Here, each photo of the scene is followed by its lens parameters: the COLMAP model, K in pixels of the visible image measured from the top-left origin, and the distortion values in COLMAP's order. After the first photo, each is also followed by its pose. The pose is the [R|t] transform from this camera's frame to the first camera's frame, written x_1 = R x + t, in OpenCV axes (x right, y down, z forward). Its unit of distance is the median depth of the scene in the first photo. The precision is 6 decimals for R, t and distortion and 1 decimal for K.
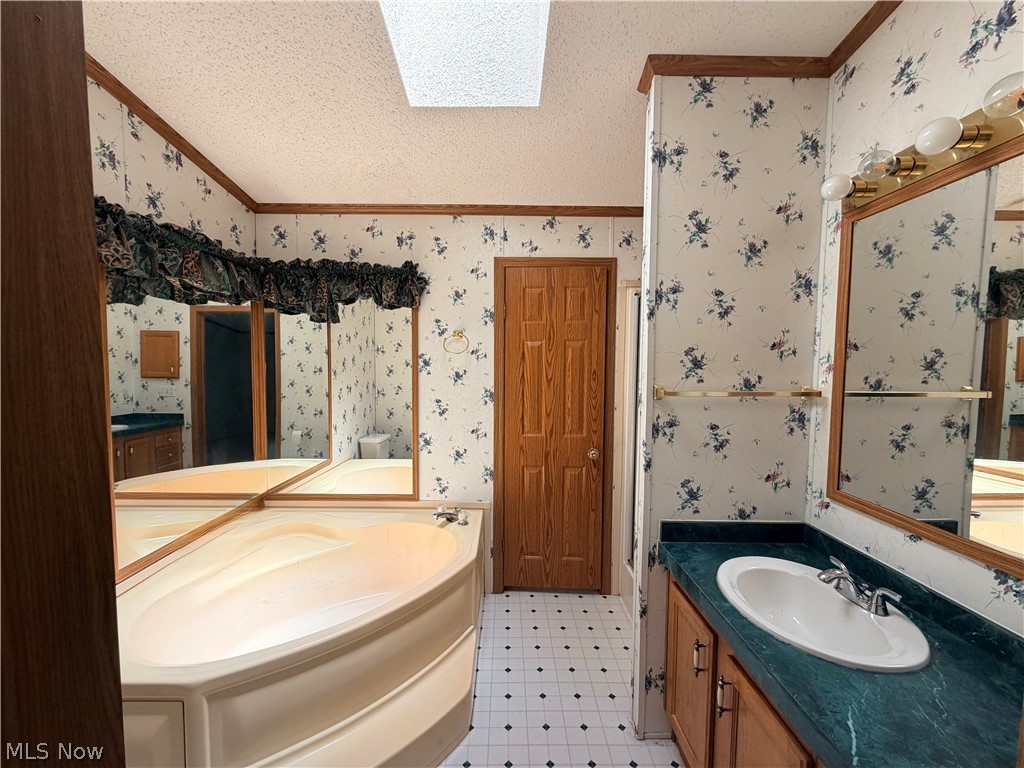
lens RADIAL K [[410.3, 0, 517.4], [0, 410.3, 382.3], [0, 0, 1]] dist [-0.003276, -0.000357]
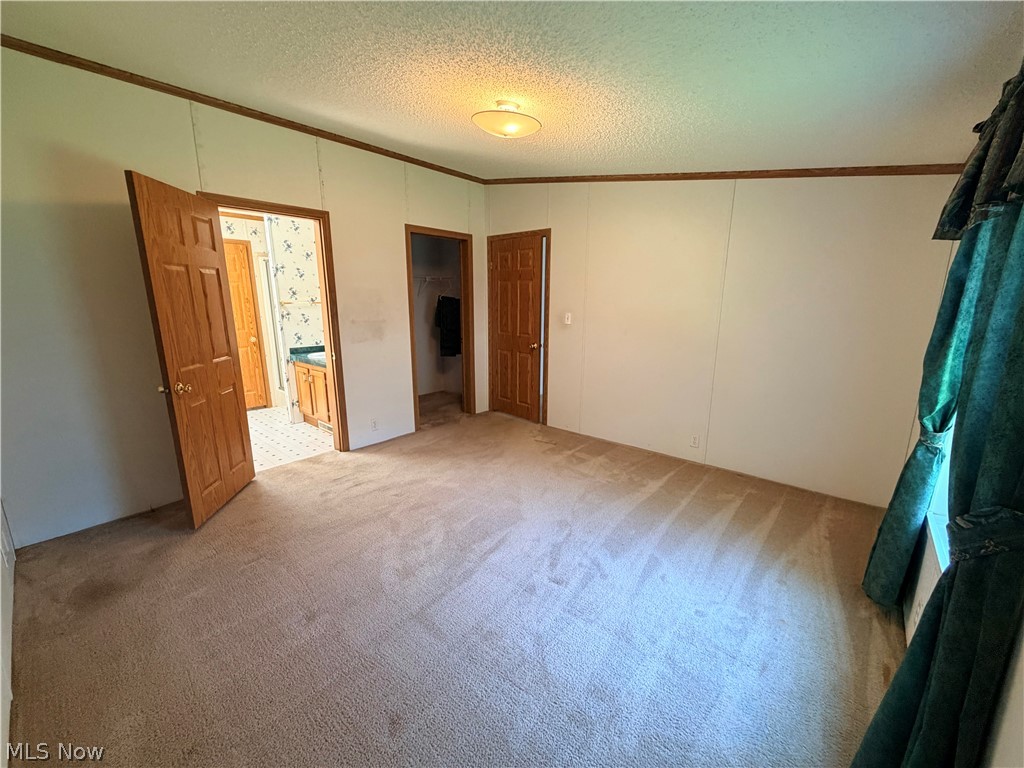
lens RADIAL K [[410.3, 0, 512.0], [0, 410.3, 386.6], [0, 0, 1]] dist [-0.003276, -0.000357]
pose [[0.673066, -0.167312, 0.720409, -0.998834], [0.047072, 0.981791, 0.184037, 0.195767], [-0.738083, -0.089958, 0.668686, -2.937225]]
